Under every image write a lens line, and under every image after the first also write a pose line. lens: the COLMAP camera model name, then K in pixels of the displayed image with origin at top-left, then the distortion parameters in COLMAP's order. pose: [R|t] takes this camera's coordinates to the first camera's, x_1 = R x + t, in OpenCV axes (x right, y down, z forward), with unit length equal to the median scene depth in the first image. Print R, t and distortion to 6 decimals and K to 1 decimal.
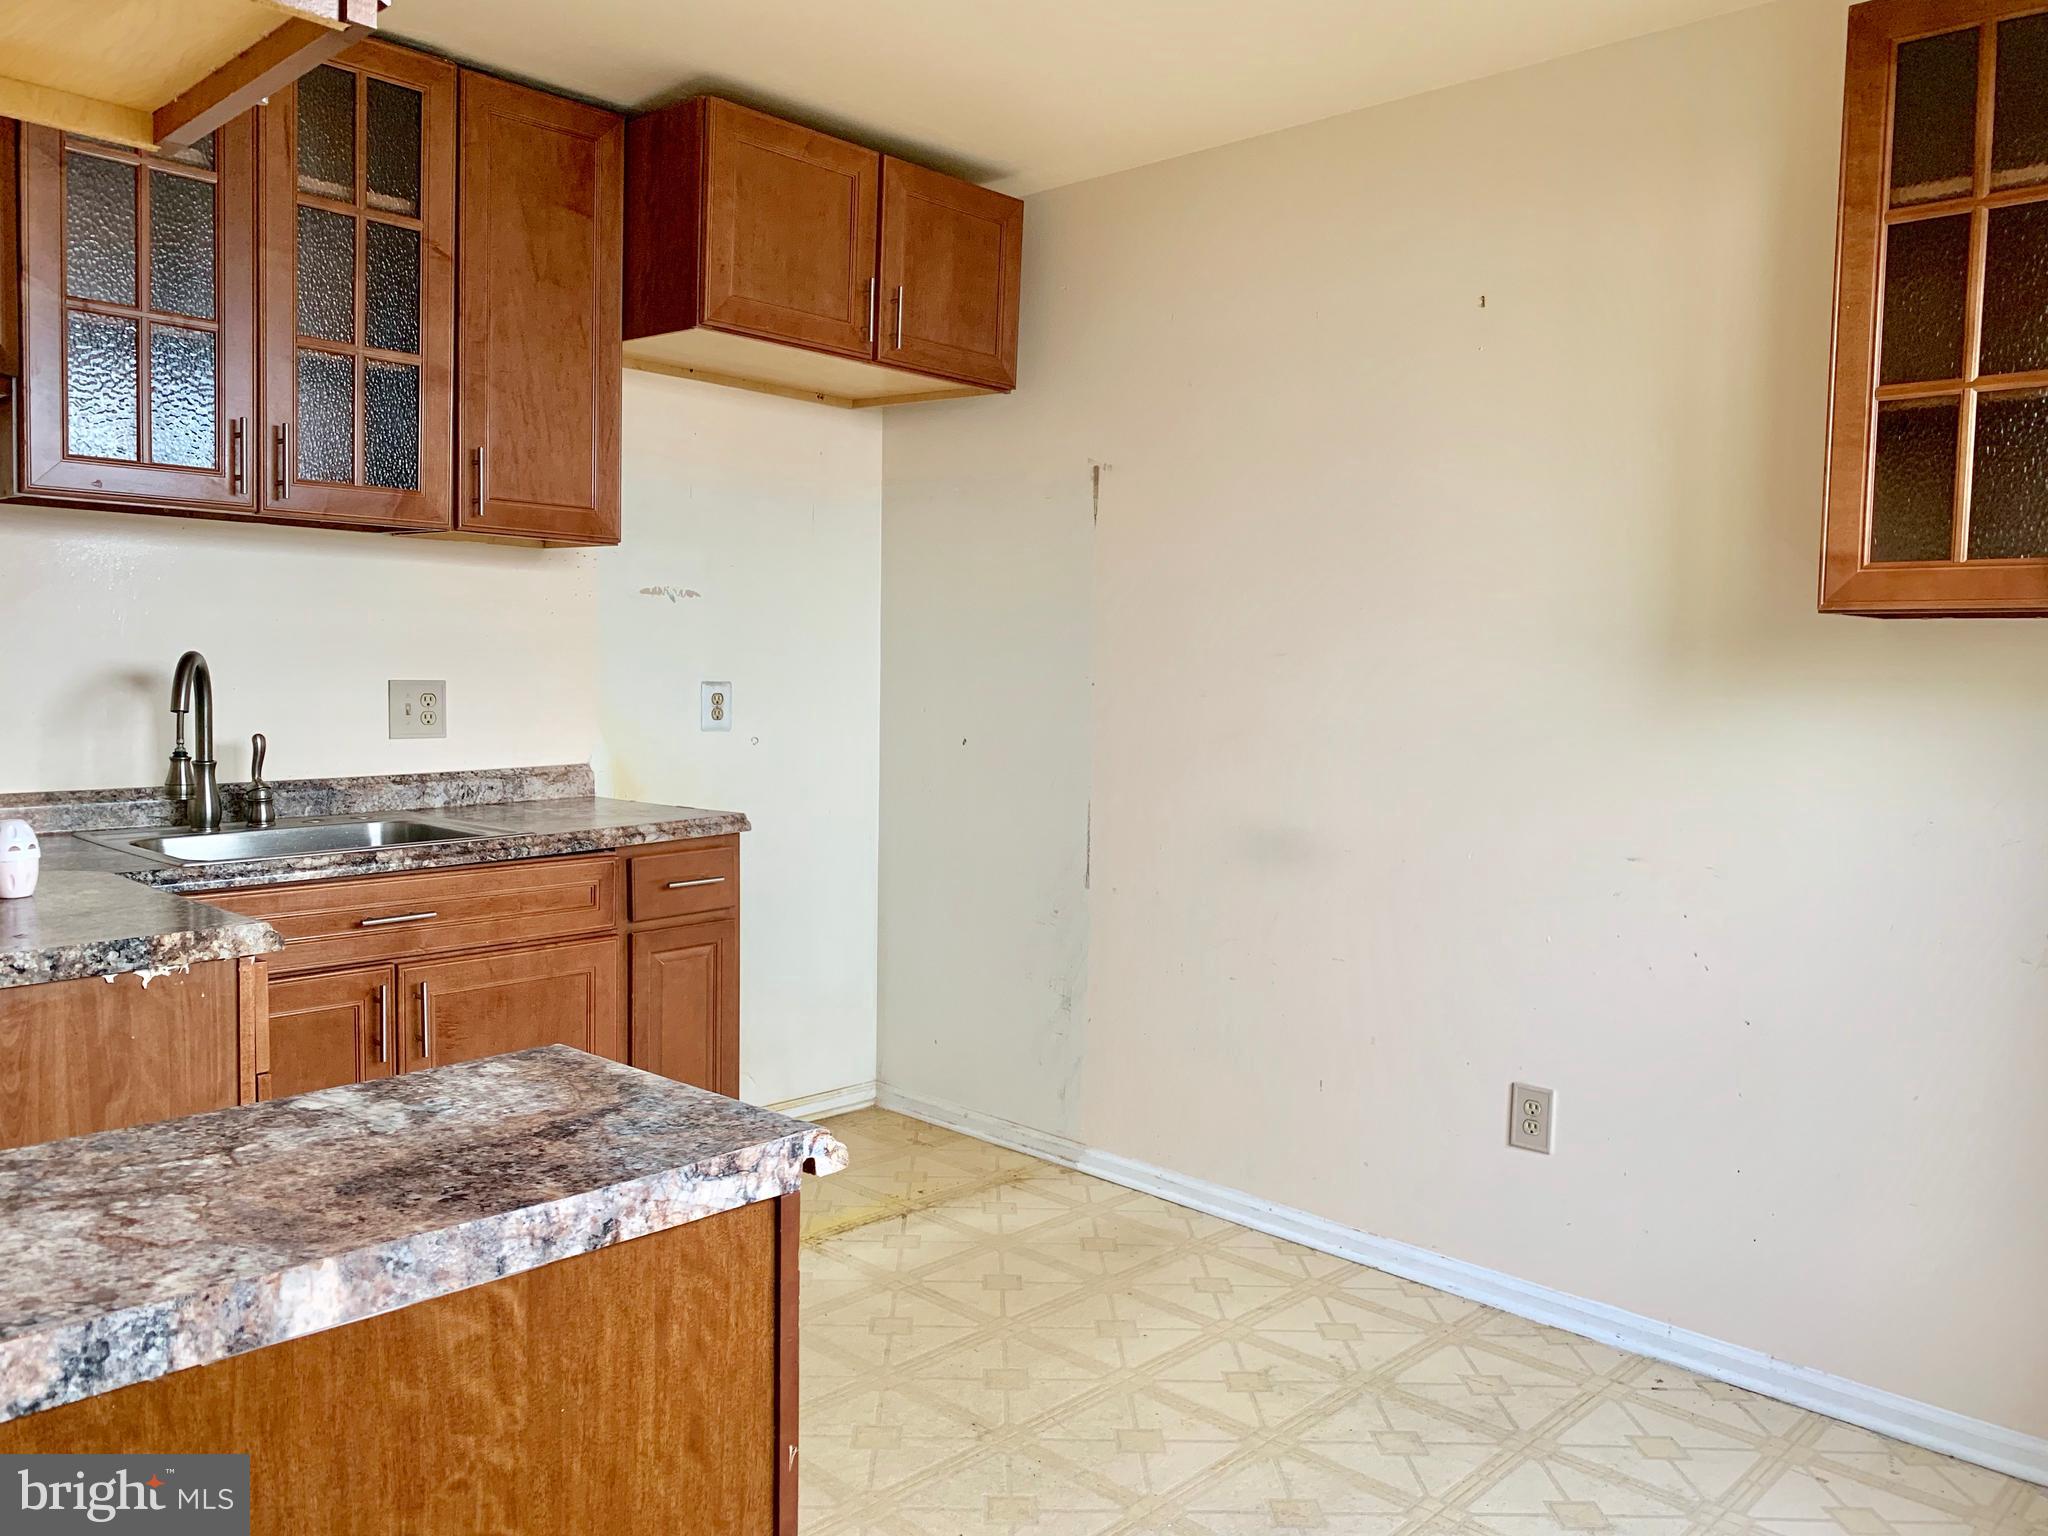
lens RADIAL K [[1540.9, 0, 1024.0], [0, 1540.9, 768.0], [0, 0, 1]] dist [0.003597, 0.001933]
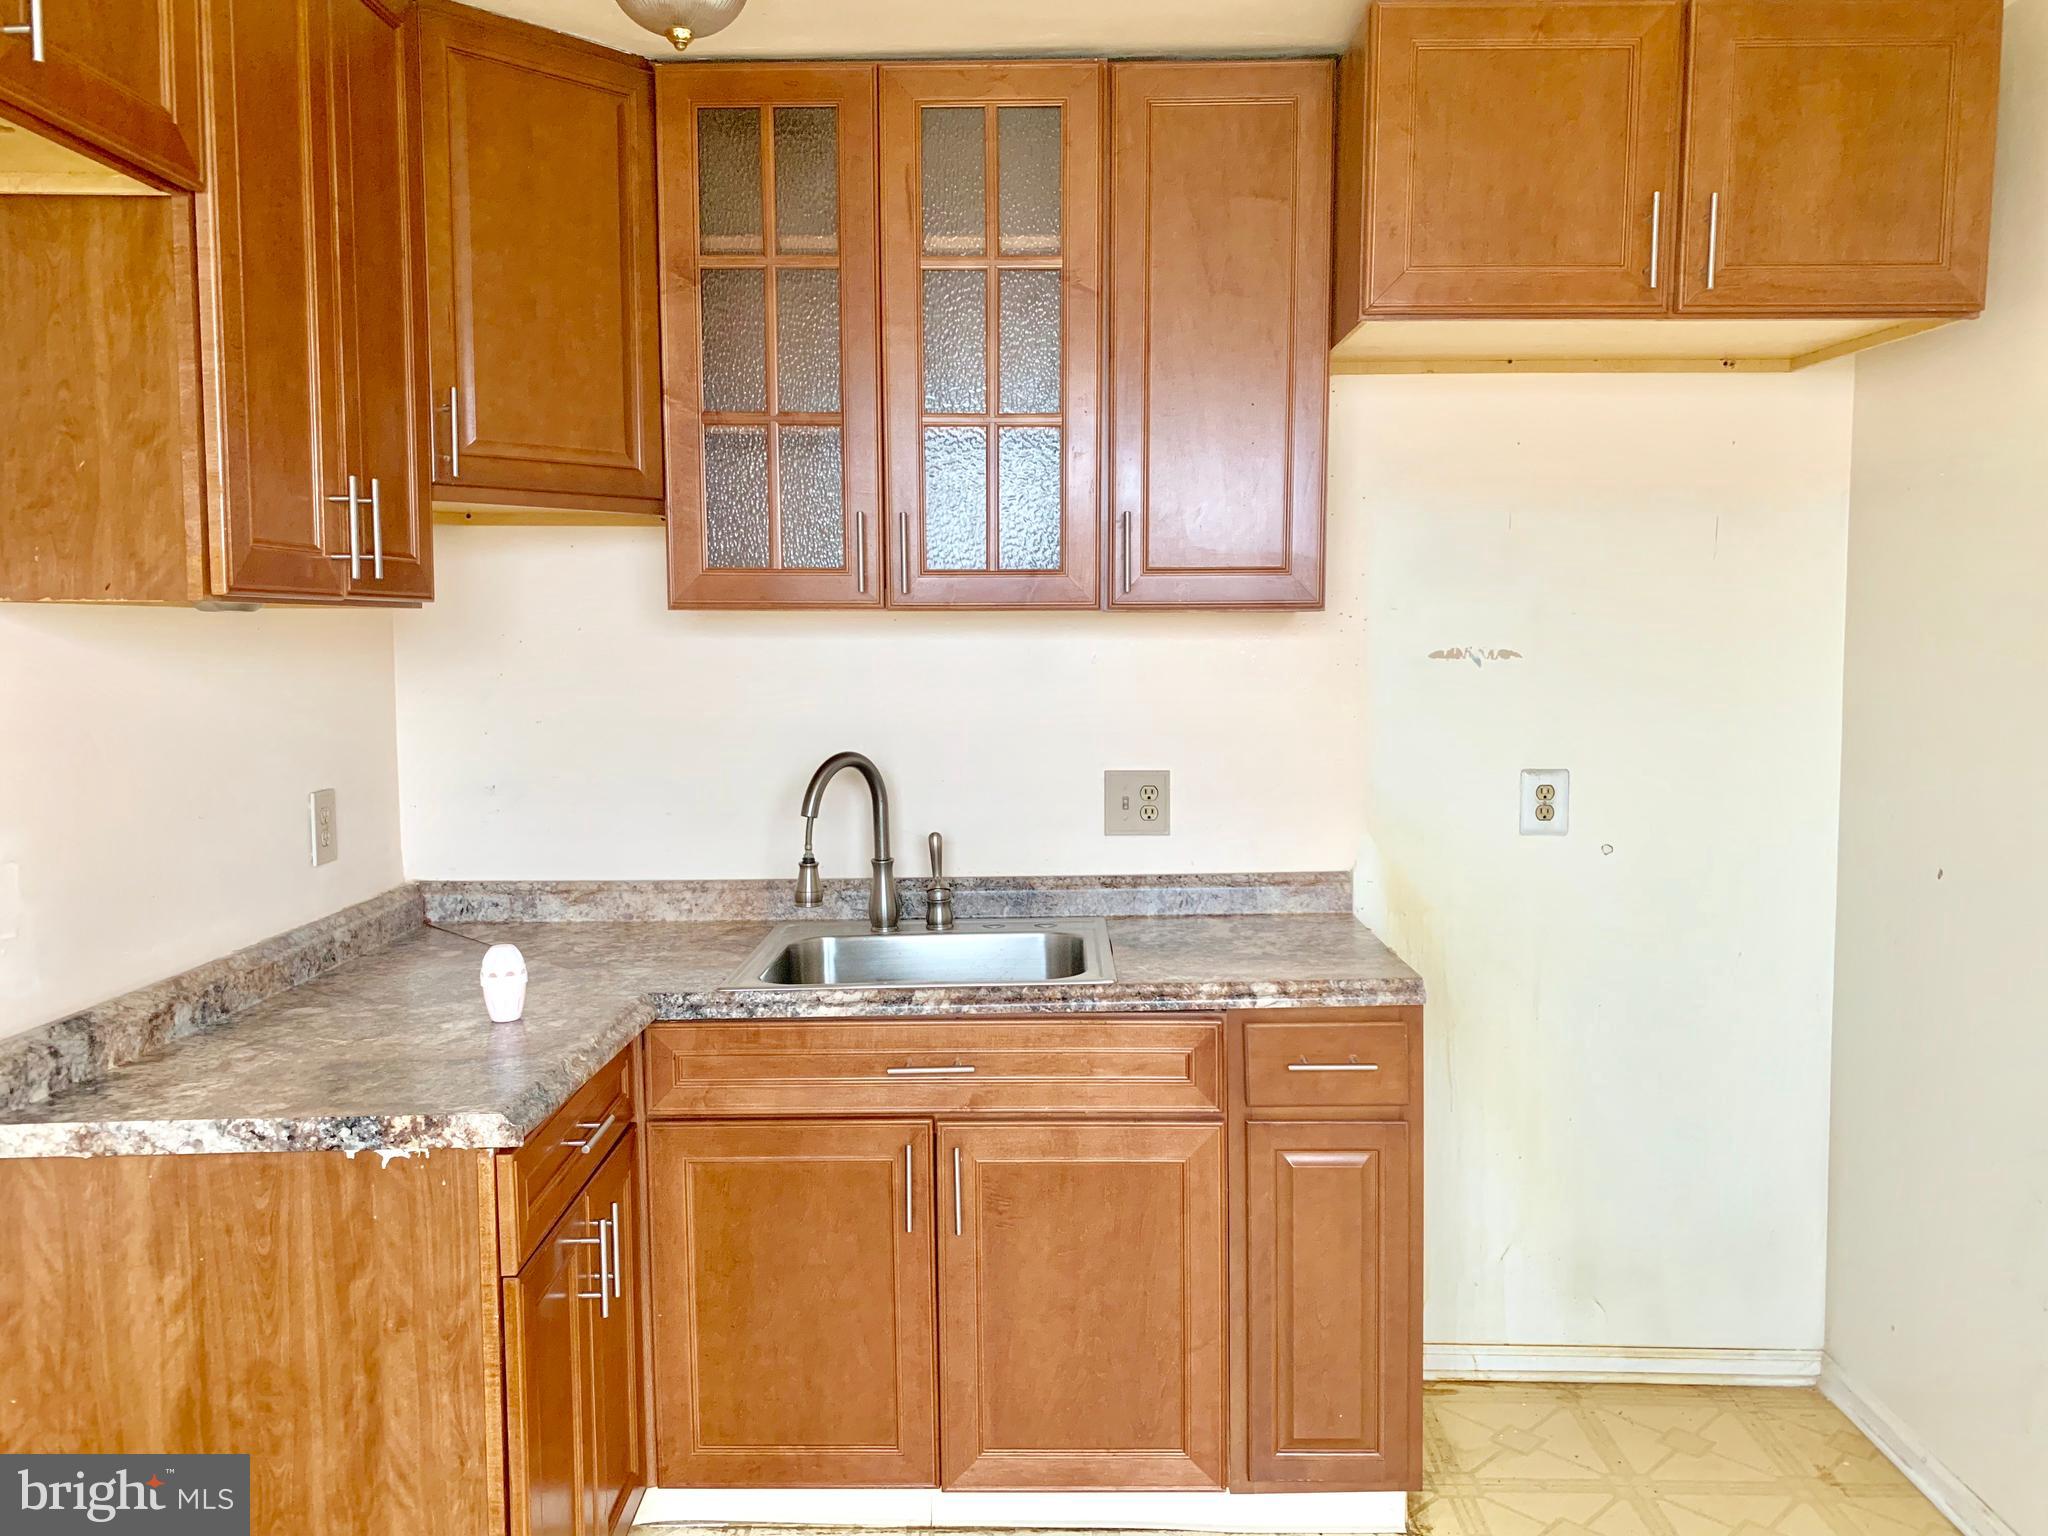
lens RADIAL K [[1552.0, 0, 1083.5], [0, 1552.0, 740.0], [0, 0, 1]] dist [0.084423, -0.132943]
pose [[0.678242, 0.030213, -0.734217, 0.286407], [-0.033396, 0.999389, 0.010275, -0.097855], [0.734079, 0.017552, 0.678837, 0.441425]]
